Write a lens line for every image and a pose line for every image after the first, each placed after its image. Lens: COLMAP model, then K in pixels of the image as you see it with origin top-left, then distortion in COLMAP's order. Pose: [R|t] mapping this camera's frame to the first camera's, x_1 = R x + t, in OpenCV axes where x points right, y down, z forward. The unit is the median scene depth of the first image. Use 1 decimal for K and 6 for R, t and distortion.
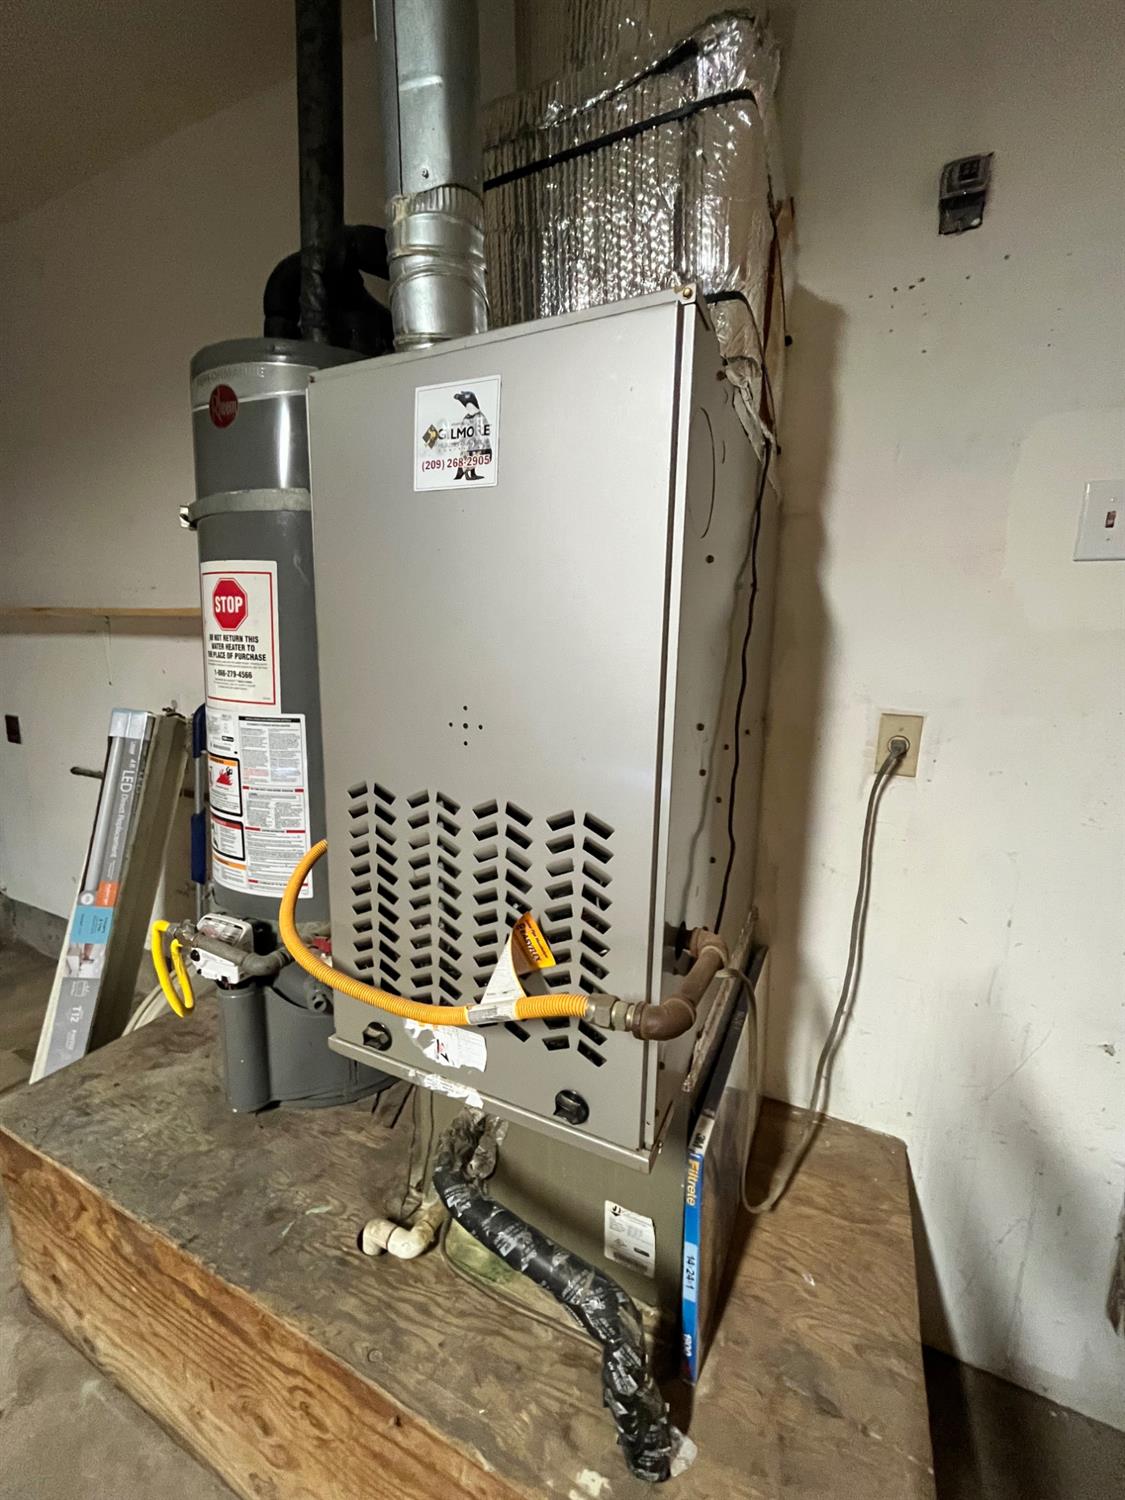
lens RADIAL K [[609.2, 0, 562.5], [0, 609.2, 750.0], [0, 0, 1]] dist [-0.002677, -0.000210]
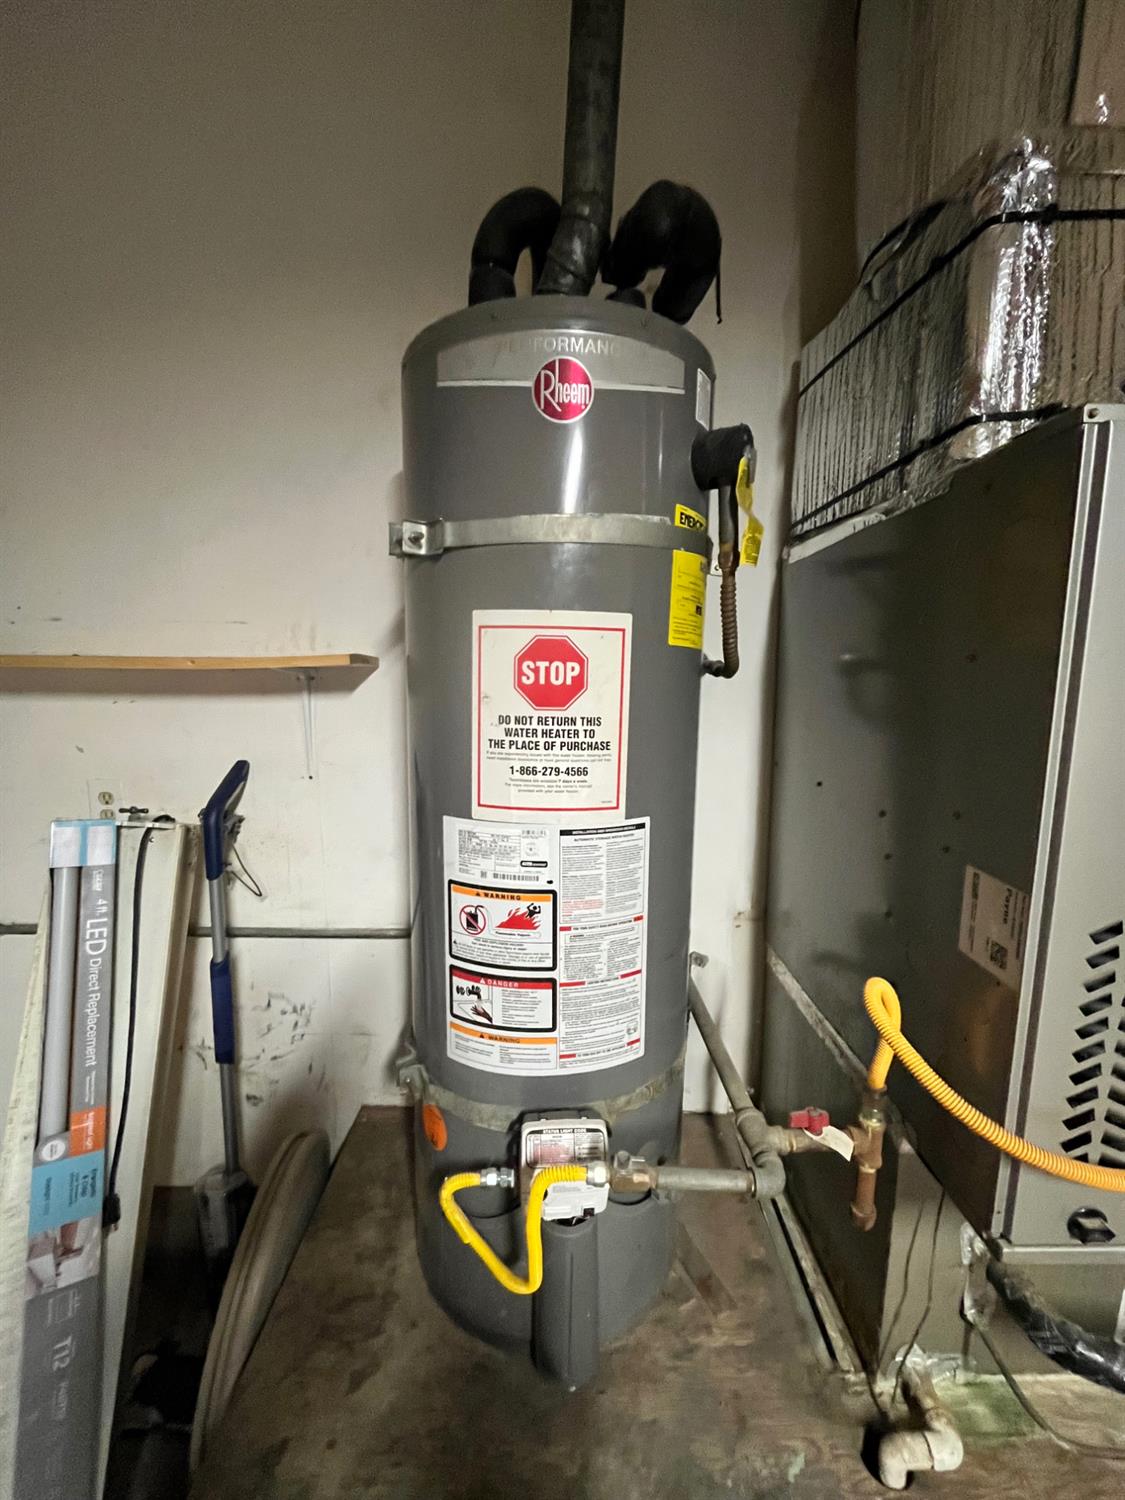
lens RADIAL K [[609.2, 0, 562.5], [0, 609.2, 750.0], [0, 0, 1]] dist [-0.002677, -0.000210]
pose [[0.902271, -0.081798, 0.423339, -0.817576], [0.087541, 0.996143, 0.005898, -0.151268], [-0.422188, 0.031738, 0.905952, 0.361746]]
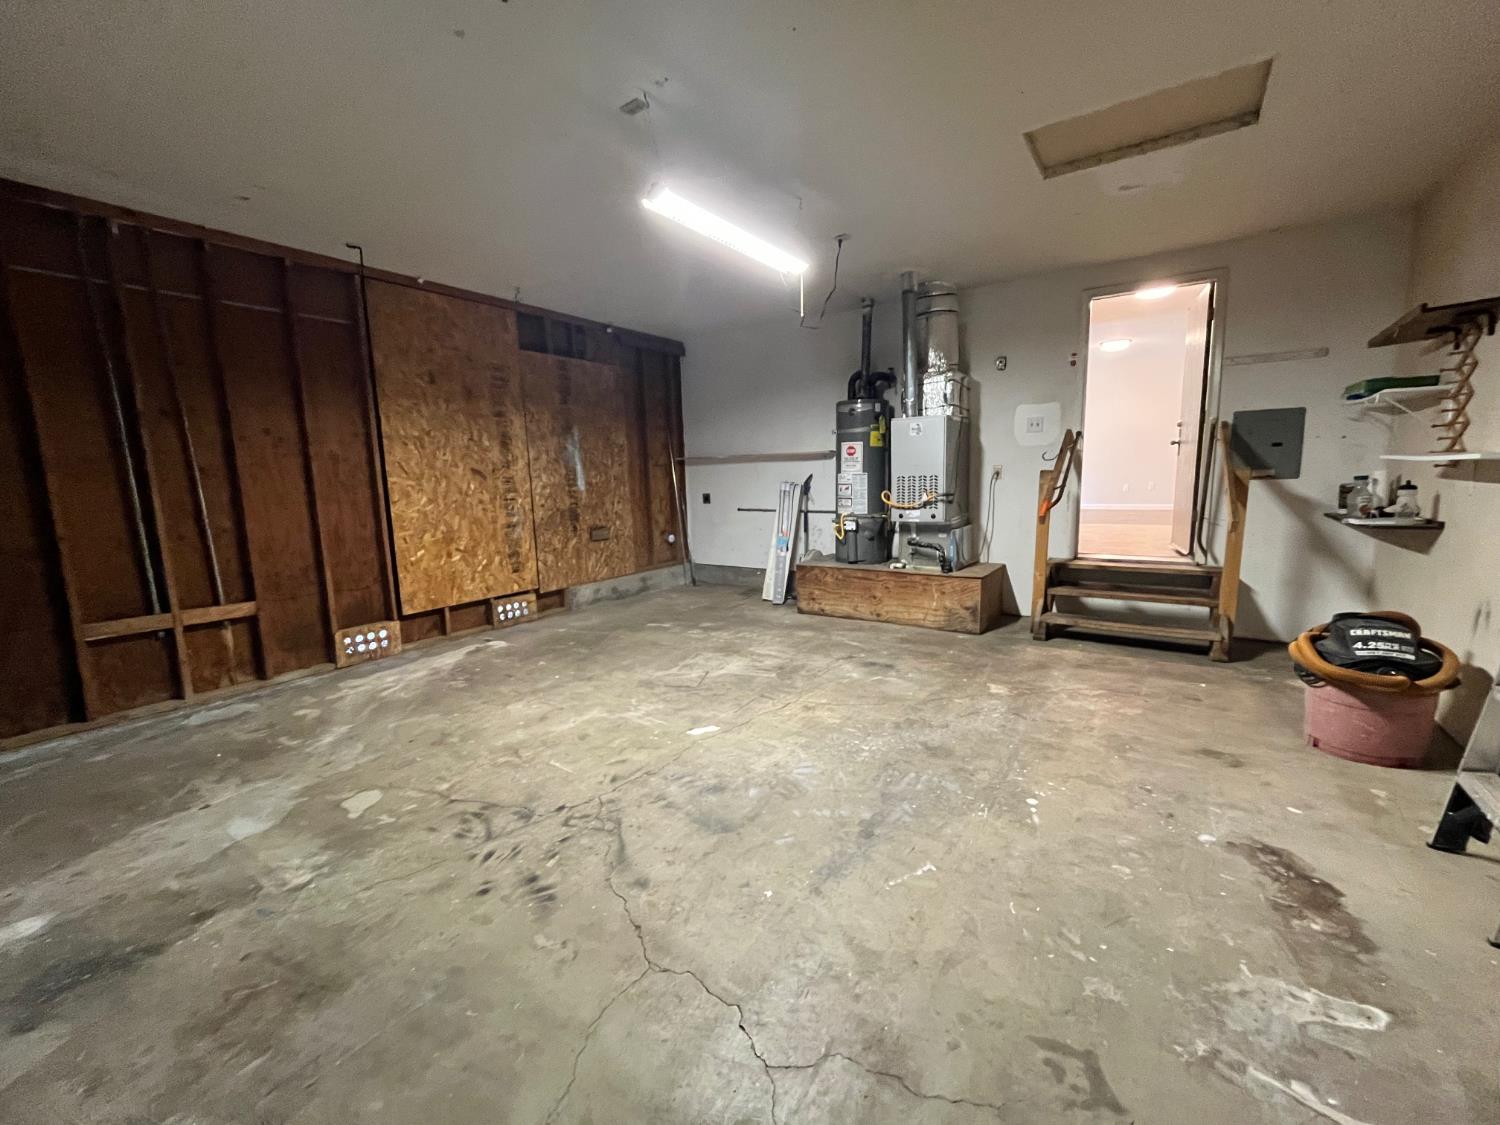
lens RADIAL K [[609.2, 0, 750.0], [0, 609.2, 562.5], [0, 0, 1]] dist [-0.002677, -0.000210]
pose [[0.987755, -0.029680, -0.153166, -0.611023], [0.026344, 0.999370, -0.023762, 0.724180], [0.153775, 0.019436, 0.987915, -3.801353]]
